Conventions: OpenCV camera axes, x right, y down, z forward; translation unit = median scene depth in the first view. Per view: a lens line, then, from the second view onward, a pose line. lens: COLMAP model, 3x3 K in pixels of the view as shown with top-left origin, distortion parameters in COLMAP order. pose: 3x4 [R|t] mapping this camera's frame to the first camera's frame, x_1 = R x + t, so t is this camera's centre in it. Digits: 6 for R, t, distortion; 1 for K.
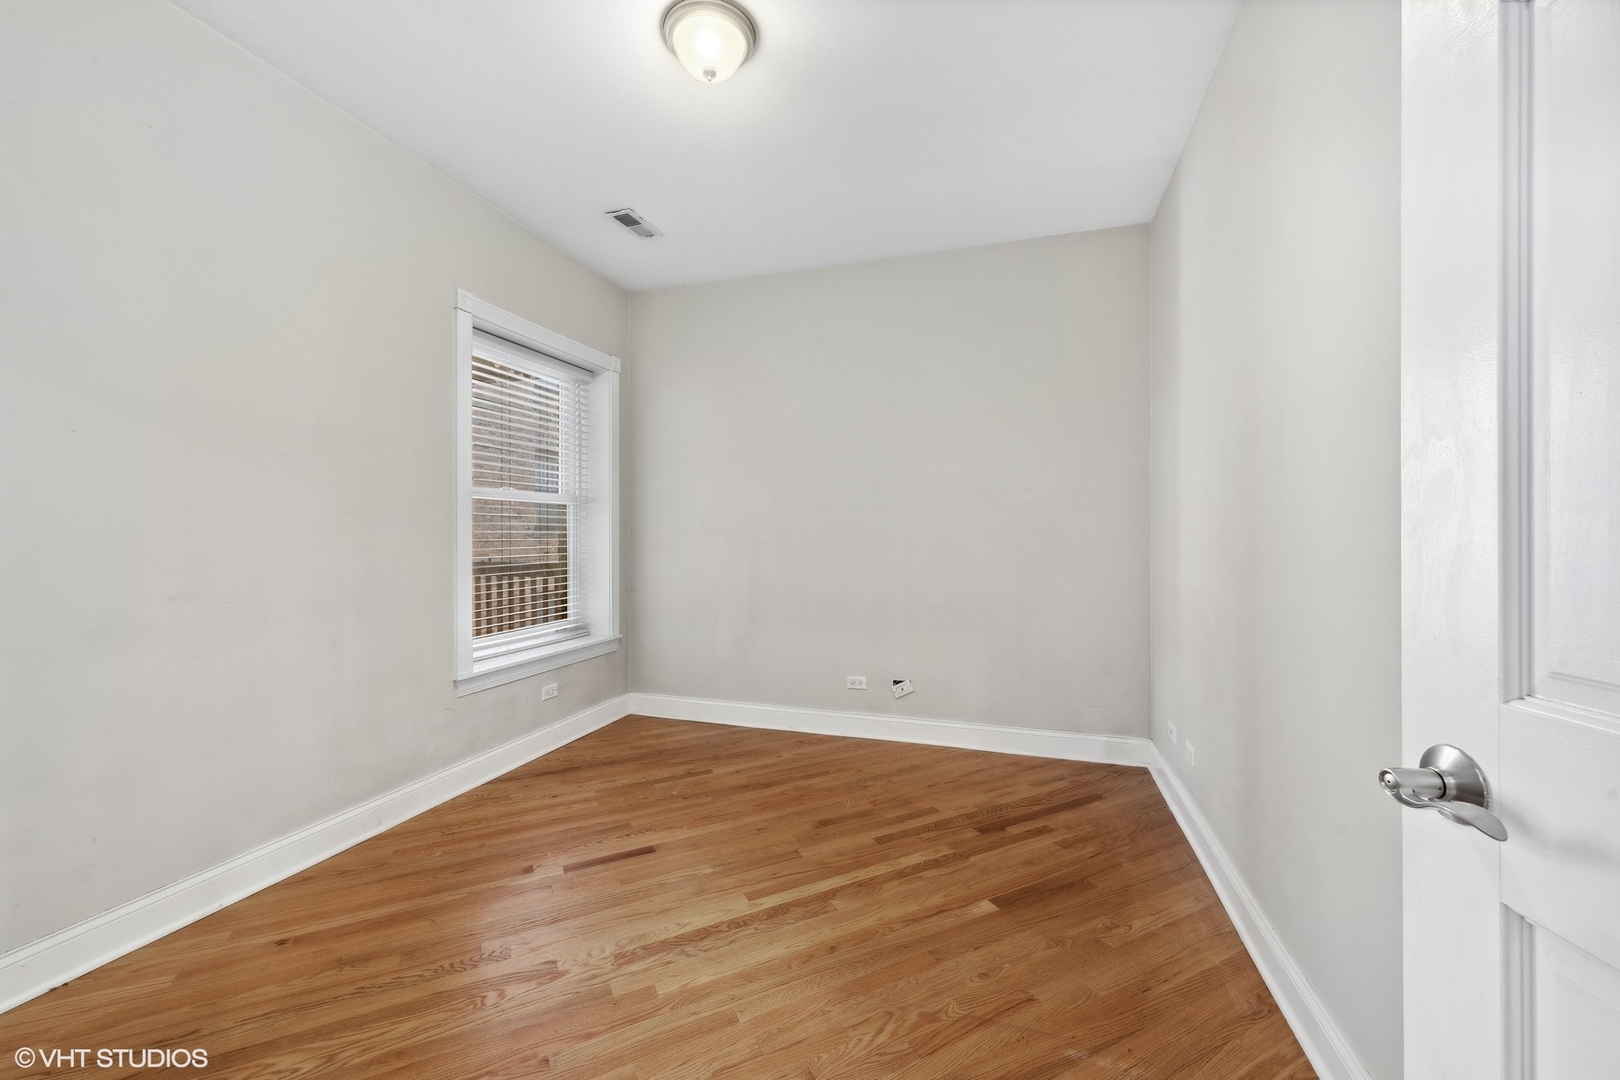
lens RADIAL K [[649.6, 0, 810.1], [0, 649.6, 543.3], [0, 0, 1]] dist [0.011503, -0.000024]
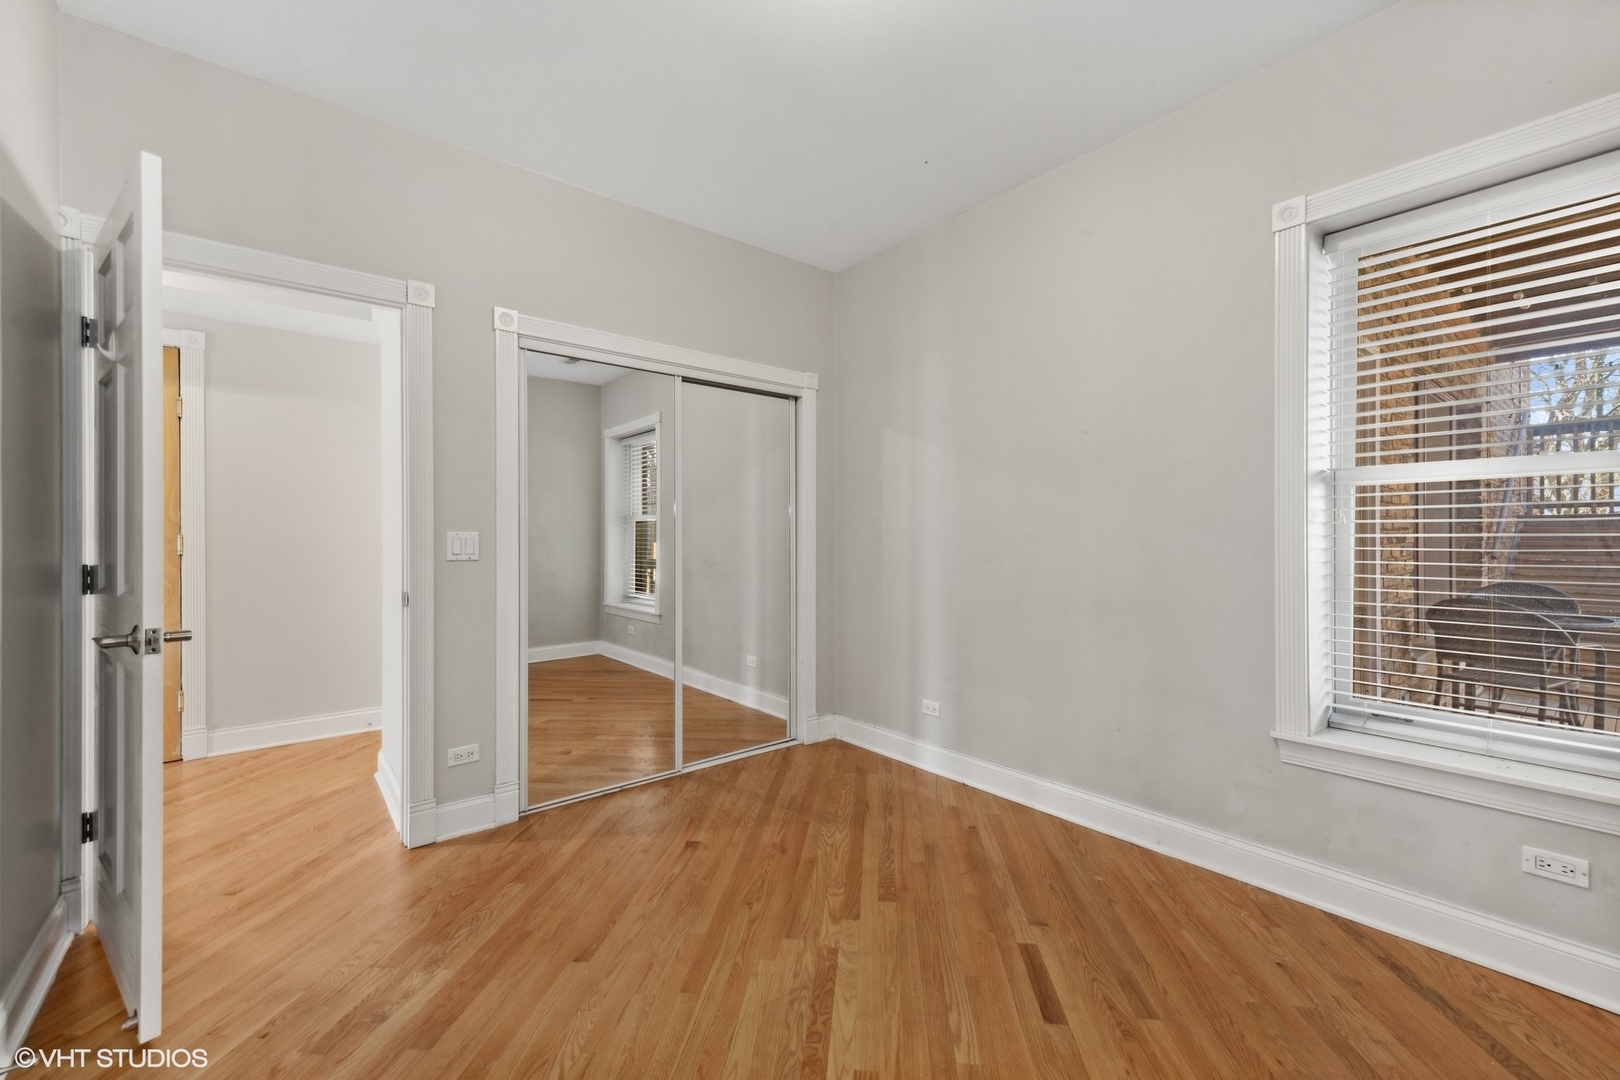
lens RADIAL K [[649.6, 0, 810.1], [0, 649.6, 543.3], [0, 0, 1]] dist [0.011503, -0.000024]
pose [[-0.549672, 0.006719, -0.835353, 0.476618], [-0.006650, 0.999901, 0.012419, -0.019357], [0.835354, 0.012381, -0.549573, 1.249612]]
